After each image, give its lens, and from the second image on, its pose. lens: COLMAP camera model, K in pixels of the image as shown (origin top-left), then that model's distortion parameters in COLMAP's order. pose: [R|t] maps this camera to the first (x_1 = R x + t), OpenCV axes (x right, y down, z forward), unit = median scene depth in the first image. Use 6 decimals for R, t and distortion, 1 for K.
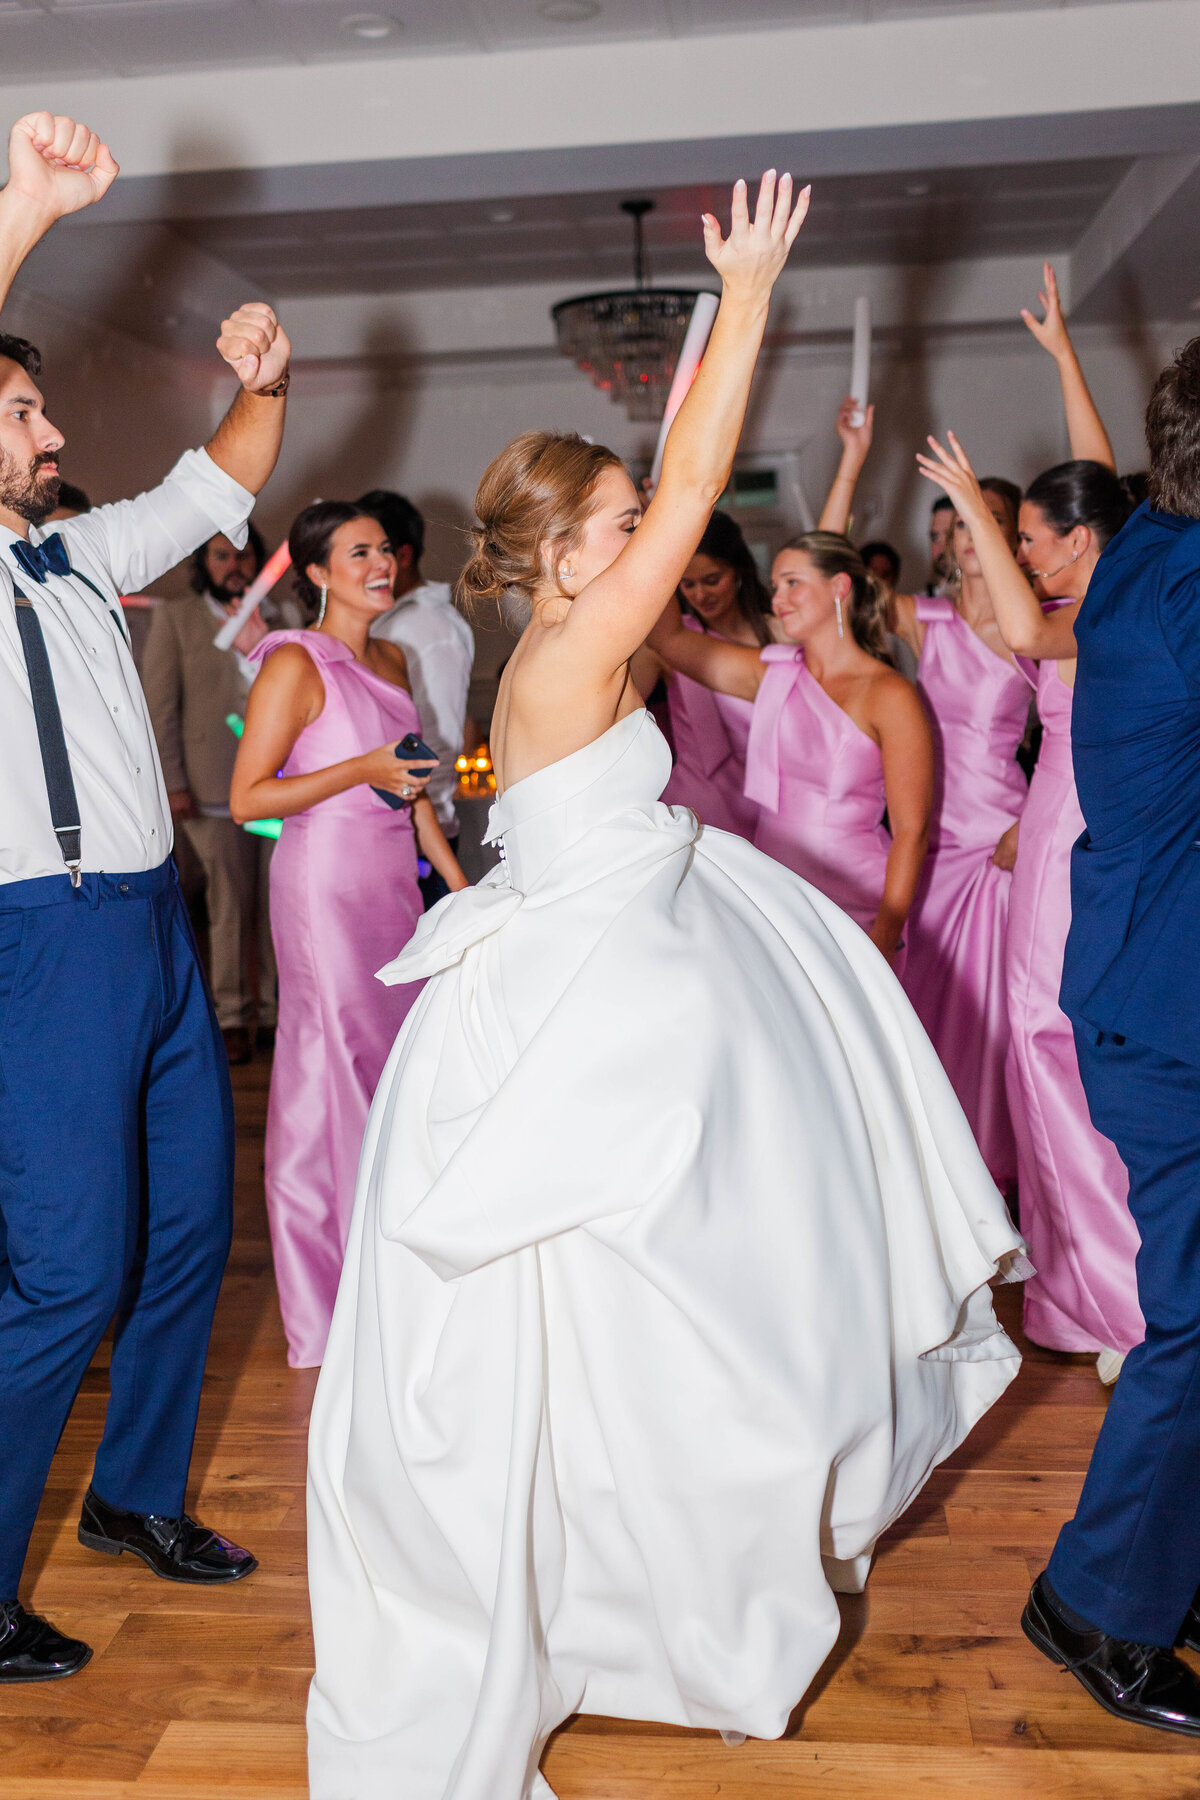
lens RADIAL K [[1788.8, 0, 599.6], [0, 1788.8, 904.7], [0, 0, 1]] dist [-0.010527, 0.000000]
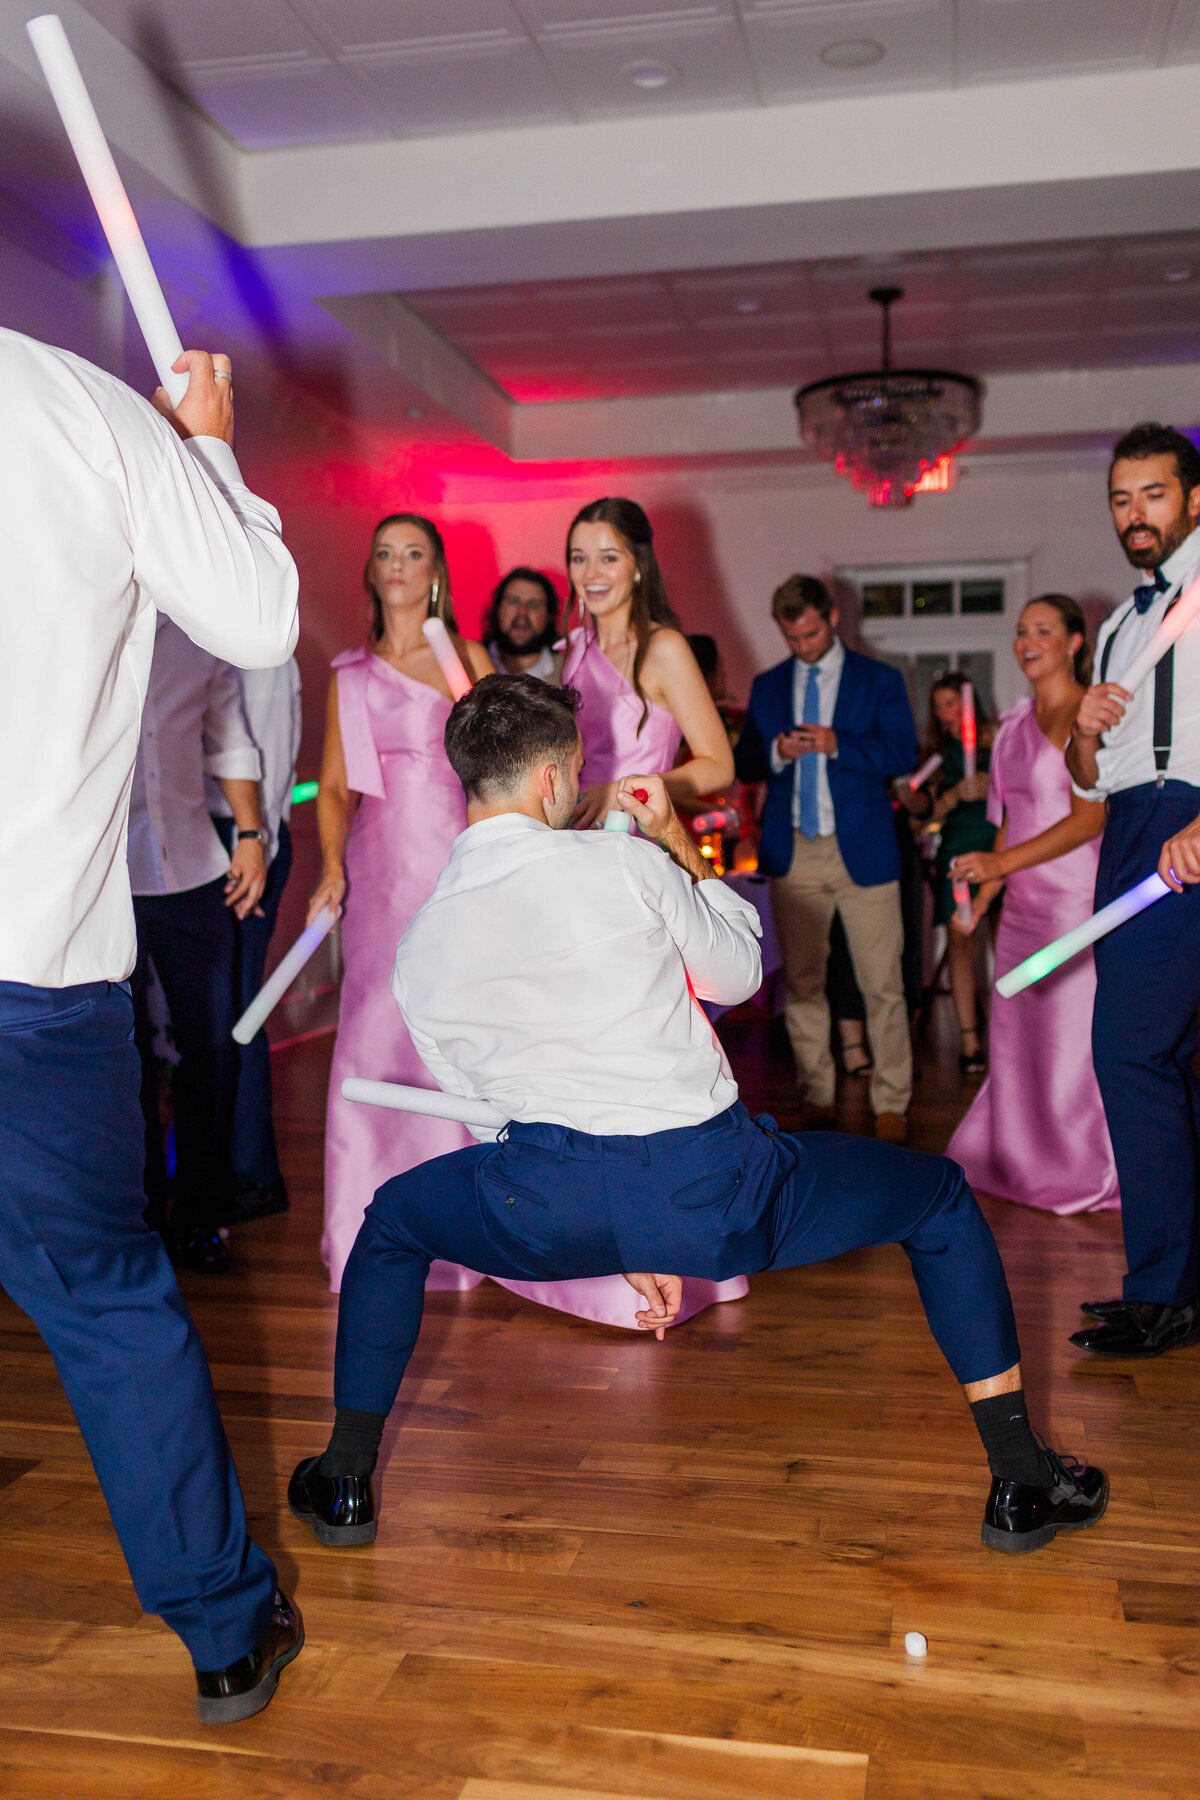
lens RADIAL K [[1788.8, 0, 601.8], [0, 1788.8, 896.0], [0, 0, 1]] dist [-0.010527, 0.000000]
pose [[0.993175, 0.032827, -0.111921, -0.086422], [-0.040357, 0.997024, -0.065691, 0.087073], [0.109432, 0.069760, 0.991543, 0.134542]]
